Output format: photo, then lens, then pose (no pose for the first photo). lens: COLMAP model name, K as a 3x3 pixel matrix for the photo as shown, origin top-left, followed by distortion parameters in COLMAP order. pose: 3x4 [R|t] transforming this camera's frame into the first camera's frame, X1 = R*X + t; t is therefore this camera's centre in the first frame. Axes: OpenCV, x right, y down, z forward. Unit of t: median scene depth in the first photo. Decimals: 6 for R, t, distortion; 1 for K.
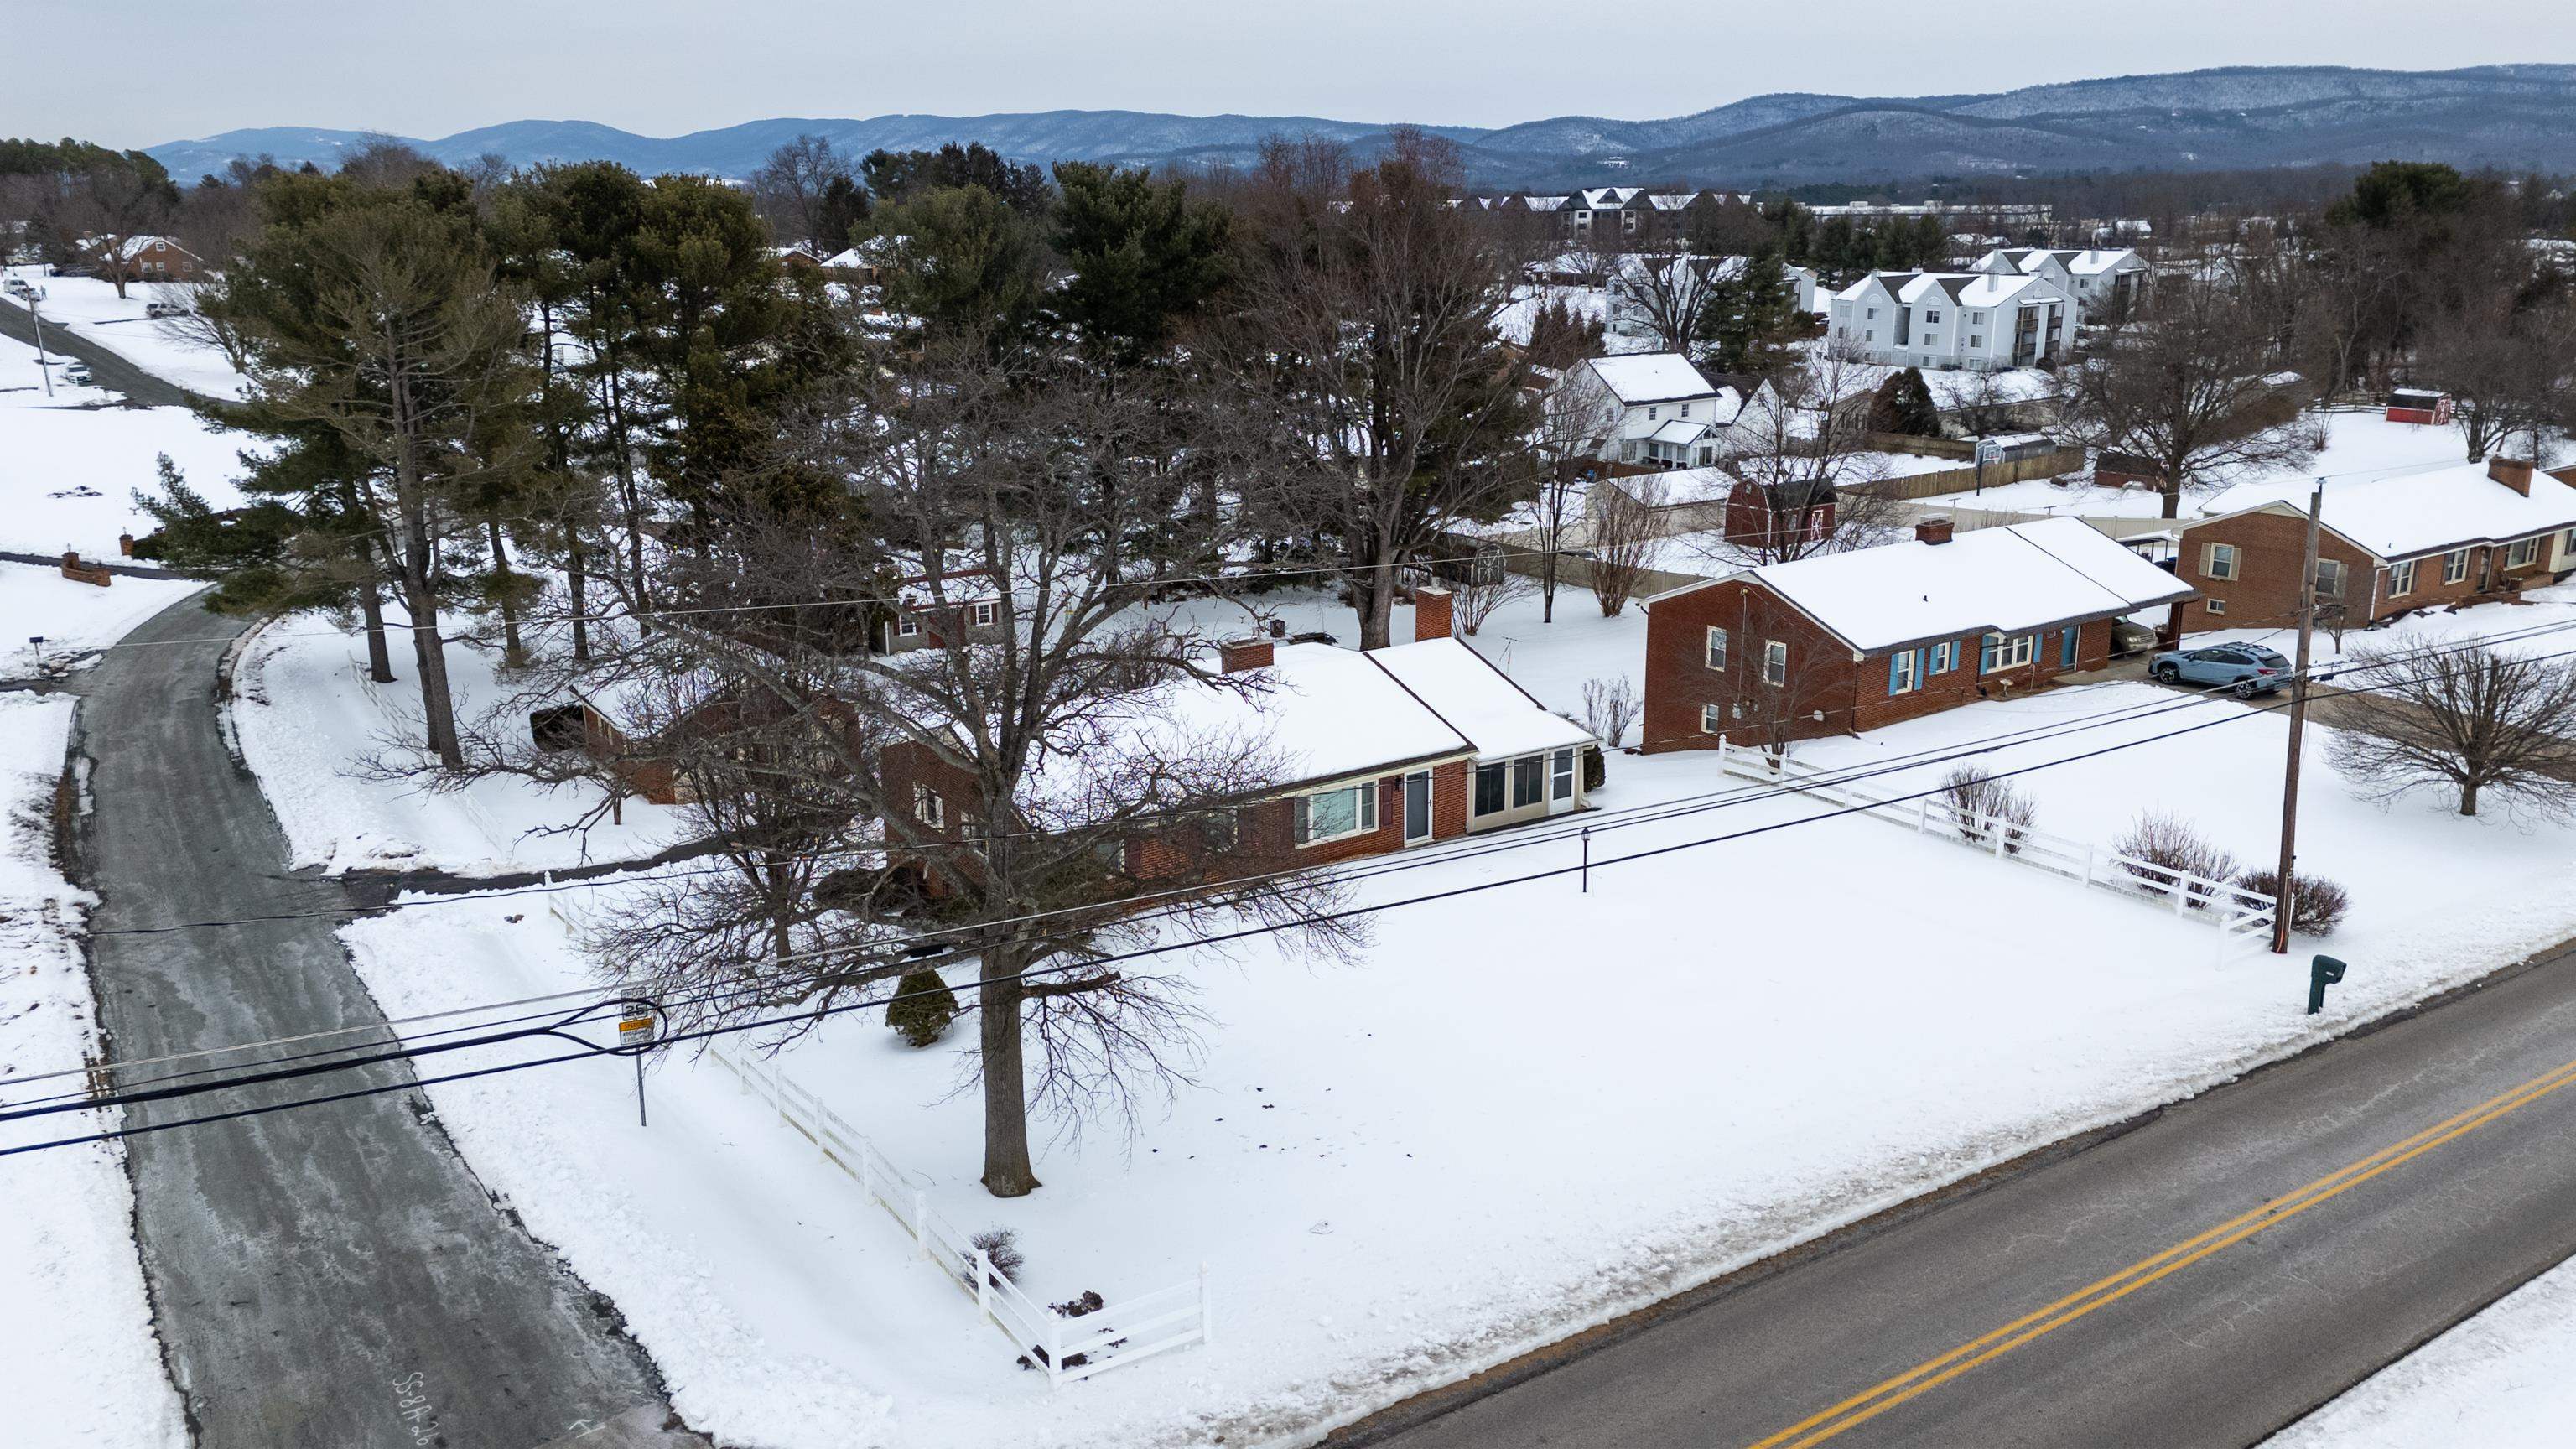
lens RADIAL K [[1900.6, 0, 1288.0], [0, 1900.6, 724.5], [0, 0, 1]] dist [0.074897, -0.068500]
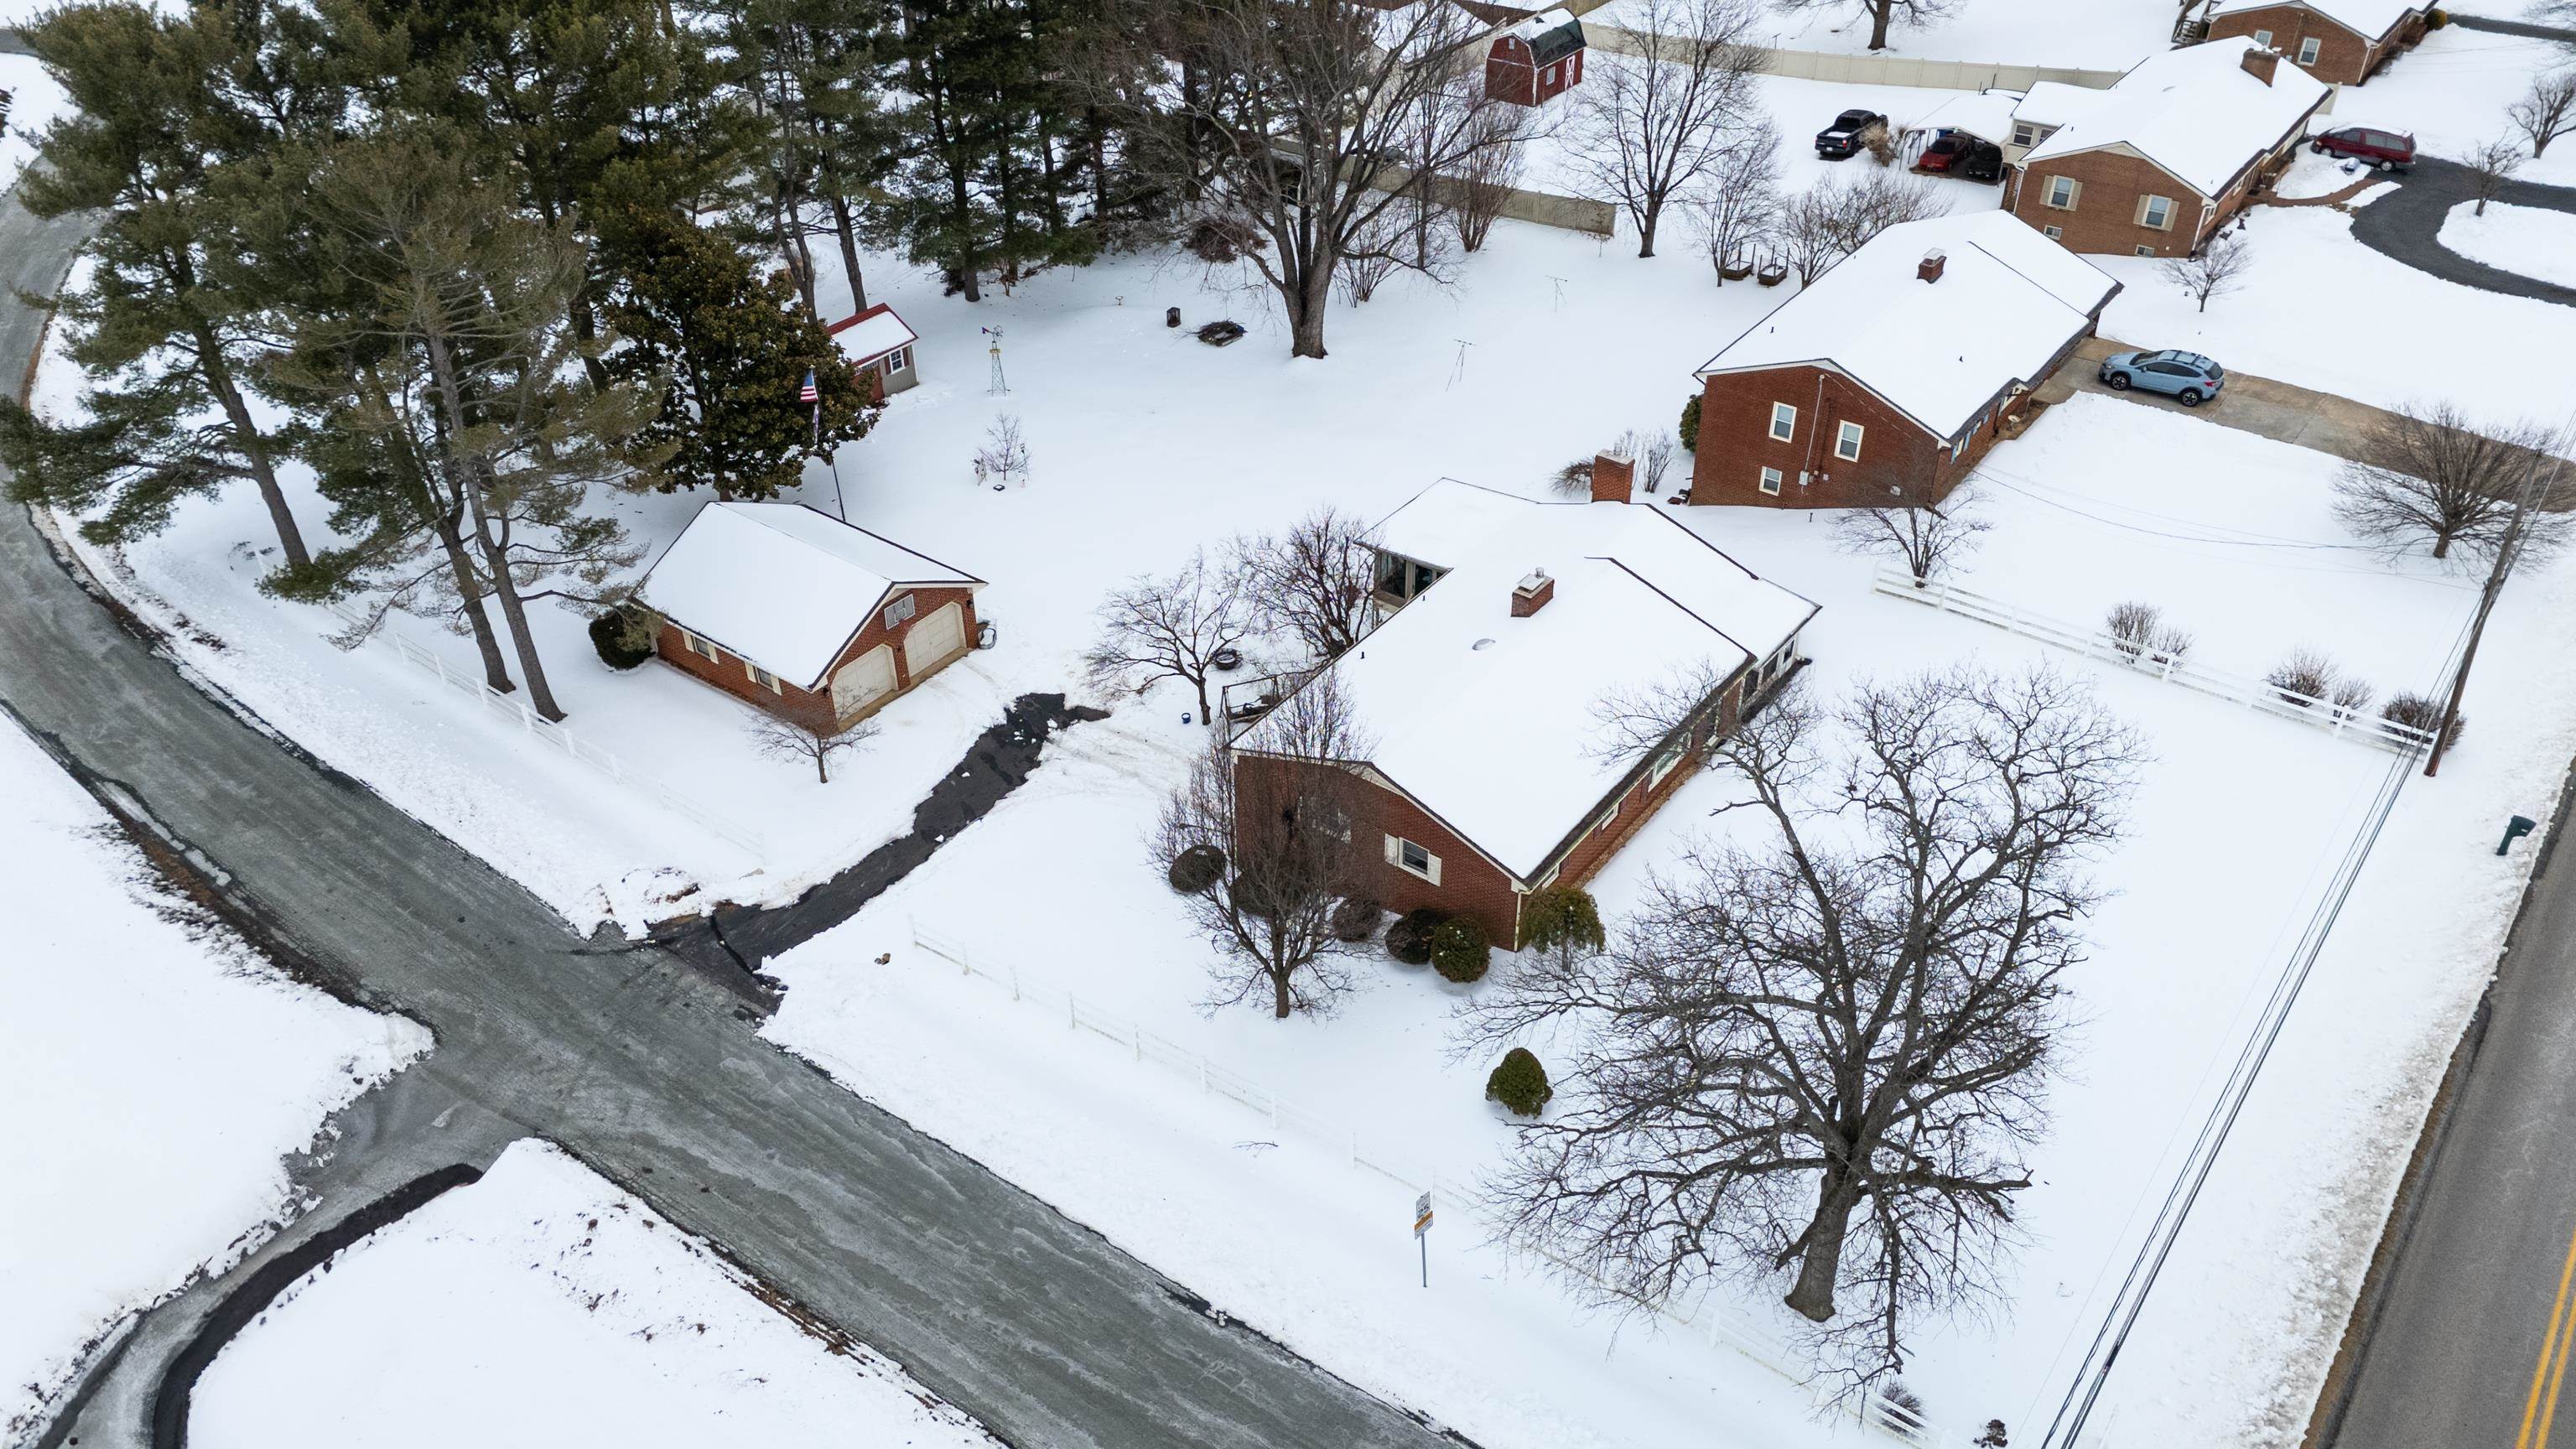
lens RADIAL K [[1900.6, 0, 1288.0], [0, 1900.6, 724.5], [0, 0, 1]] dist [0.074897, -0.068500]
pose [[0.945427, -0.192469, 0.262914, -0.443323], [0.089455, 0.929209, 0.358563, -0.361036], [-0.313314, -0.315476, 0.895717, 0.062909]]
